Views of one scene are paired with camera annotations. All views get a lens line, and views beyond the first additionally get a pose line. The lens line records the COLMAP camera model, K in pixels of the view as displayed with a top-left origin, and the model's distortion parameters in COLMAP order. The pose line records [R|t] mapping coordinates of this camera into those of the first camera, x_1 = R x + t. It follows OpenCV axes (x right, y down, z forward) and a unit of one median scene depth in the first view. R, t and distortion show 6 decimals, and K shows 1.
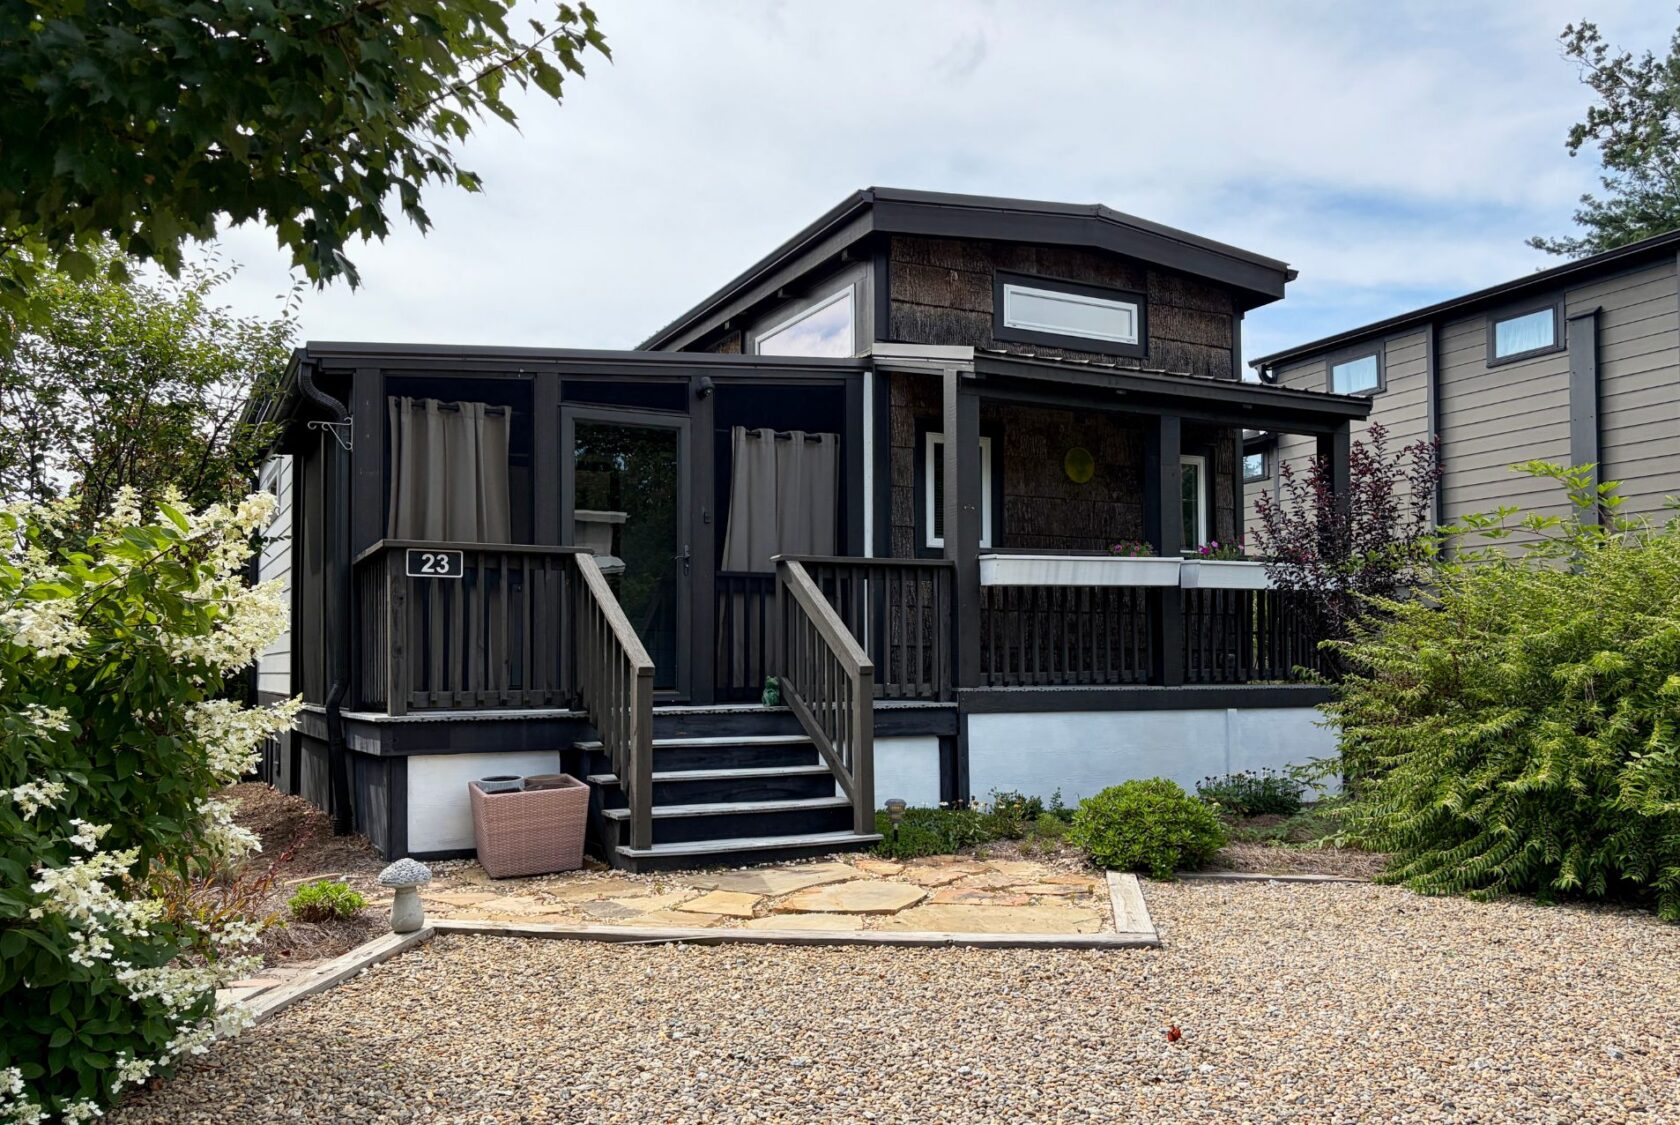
lens RADIAL K [[1389.2, 0, 840.5], [0, 1389.2, 556.3], [0, 0, 1]] dist [0.027401, -0.038586]
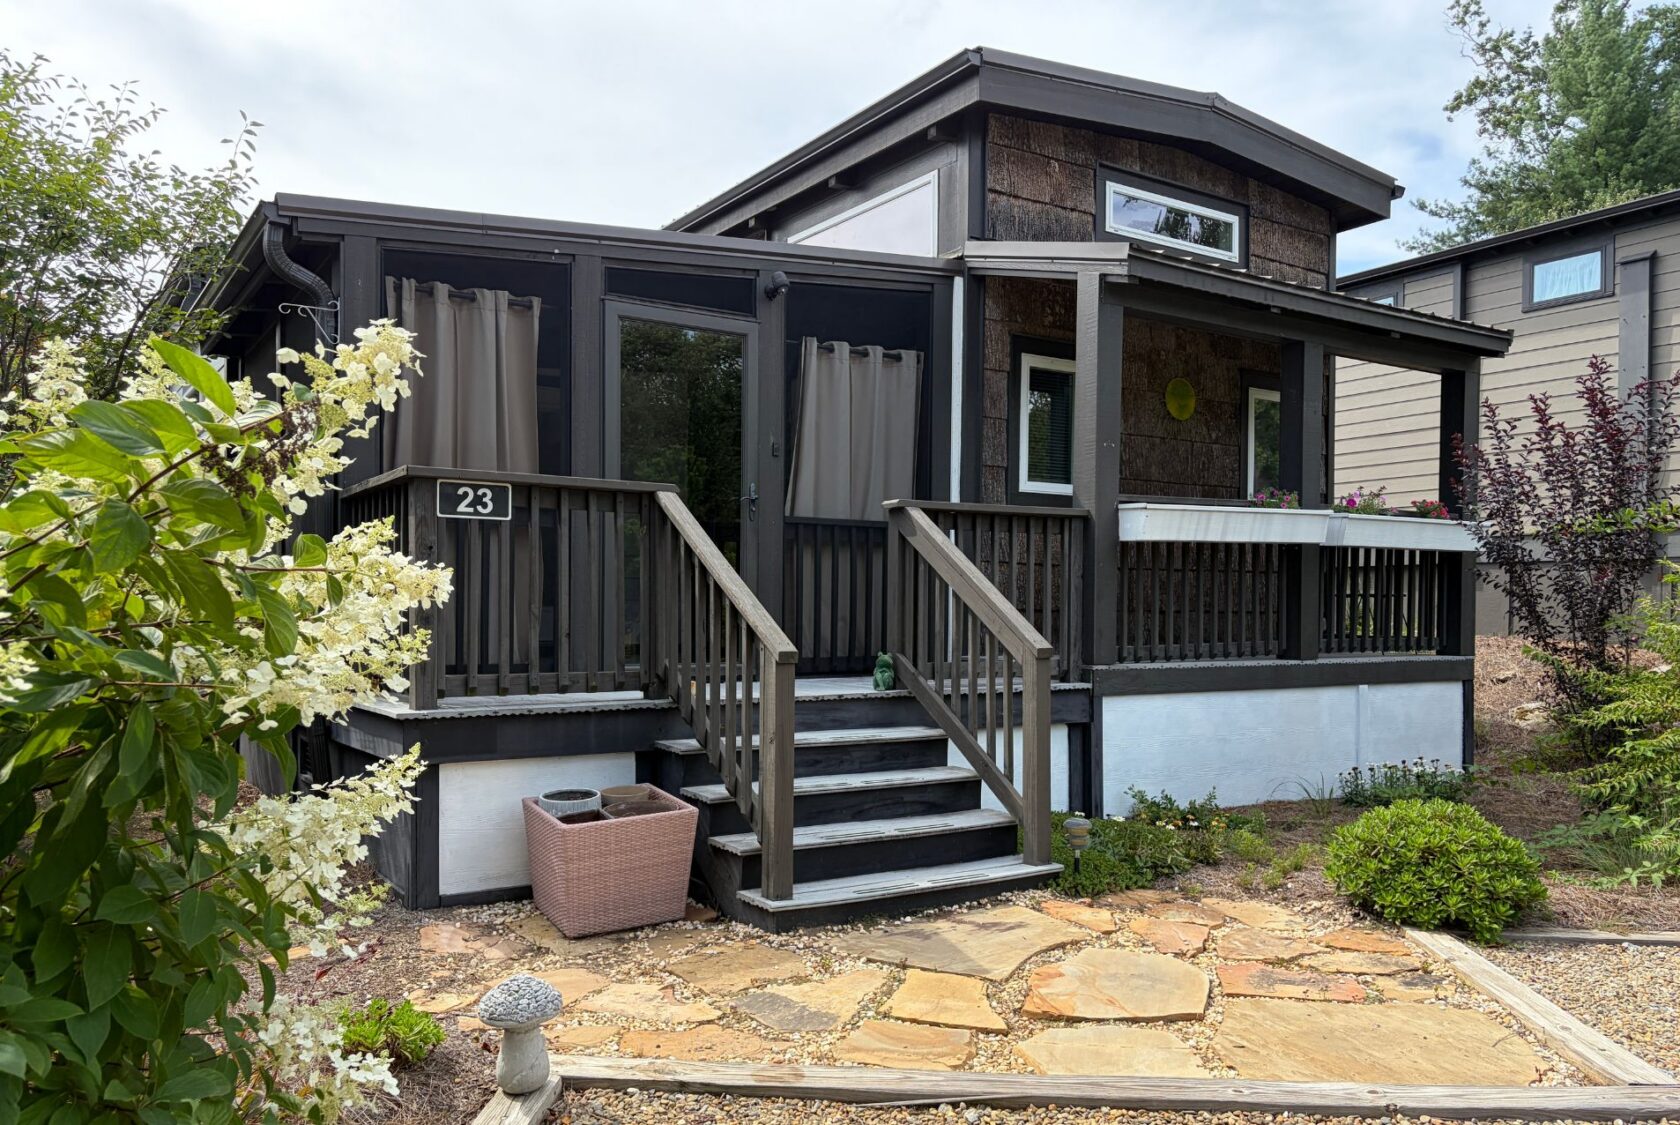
lens RADIAL K [[1298.0, 0, 831.9], [0, 1298.0, 569.0], [0, 0, 1]] dist [0.015779, -0.017937]
pose [[0.994750, 0.017118, 0.100889, -0.140848], [-0.022984, 0.998094, 0.057278, -0.001942], [-0.099716, -0.059296, 0.993248, 0.247248]]
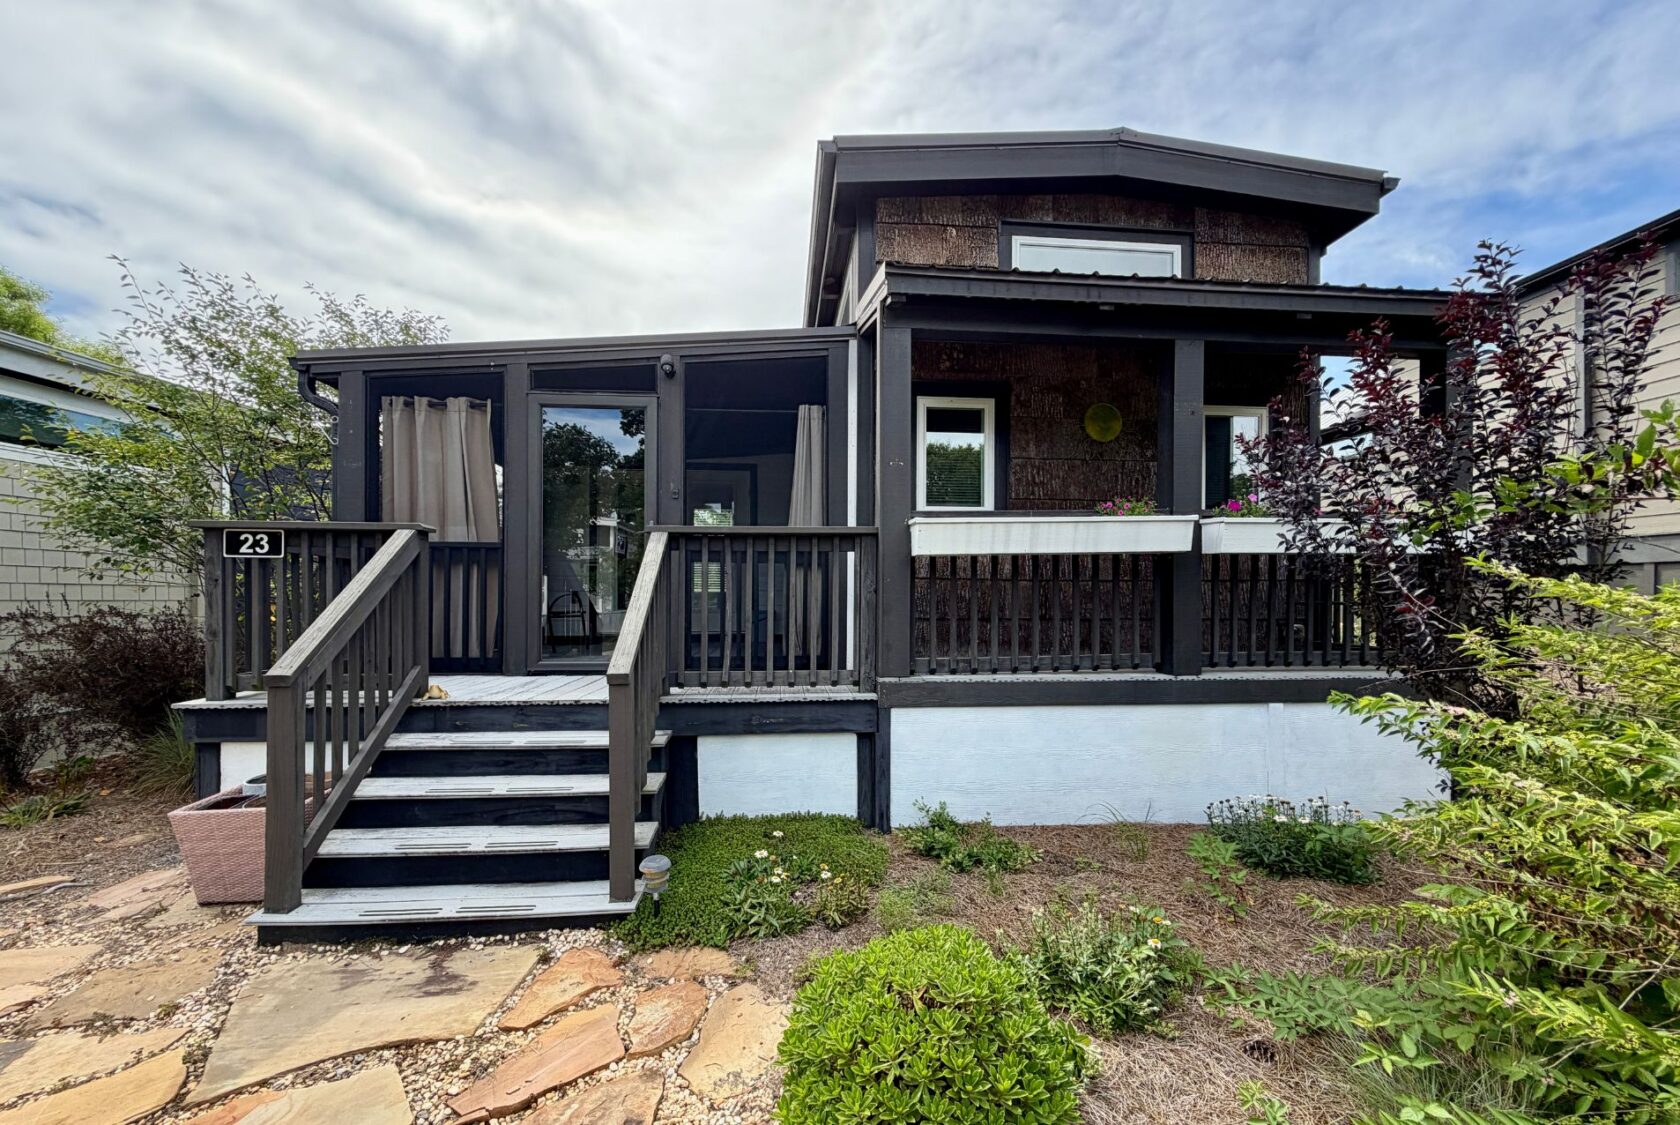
lens RADIAL K [[667.4, 0, 848.1], [0, 667.4, 577.7], [0, 0, 1]] dist [-0.005217, 0.000416]
pose [[0.921559, -0.002139, -0.388232, 0.216778], [0.024893, 0.998253, 0.053588, 0.011441], [0.387439, -0.059049, 0.920002, 0.595848]]
